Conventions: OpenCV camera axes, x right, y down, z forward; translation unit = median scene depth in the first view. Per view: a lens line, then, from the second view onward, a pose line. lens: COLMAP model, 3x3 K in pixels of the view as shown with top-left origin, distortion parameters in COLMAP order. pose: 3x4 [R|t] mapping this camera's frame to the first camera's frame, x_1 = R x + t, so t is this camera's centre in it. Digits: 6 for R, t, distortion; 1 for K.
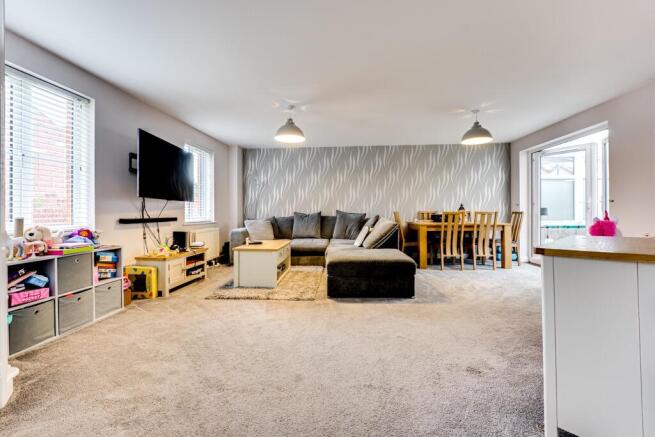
lens RADIAL K [[282.1, 0, 327.5], [0, 282.1, 208.8], [0, 0, 1]] dist [-0.000063, -0.000067]
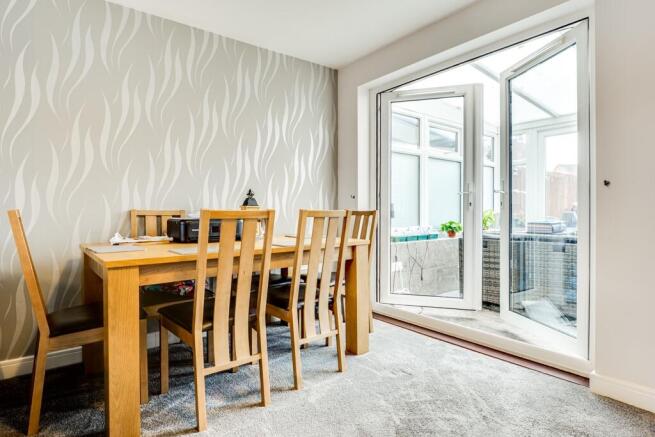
lens RADIAL K [[355.6, 0, 327.4], [0, 355.6, 210.5], [0, 0, 1]] dist [0.000437, 0.000037]
pose [[0.742142, 0.001834, 0.670240, 0.249458], [-0.003192, 0.999995, 0.000798, 0.009988], [-0.670235, -0.002731, 0.742144, 0.618349]]
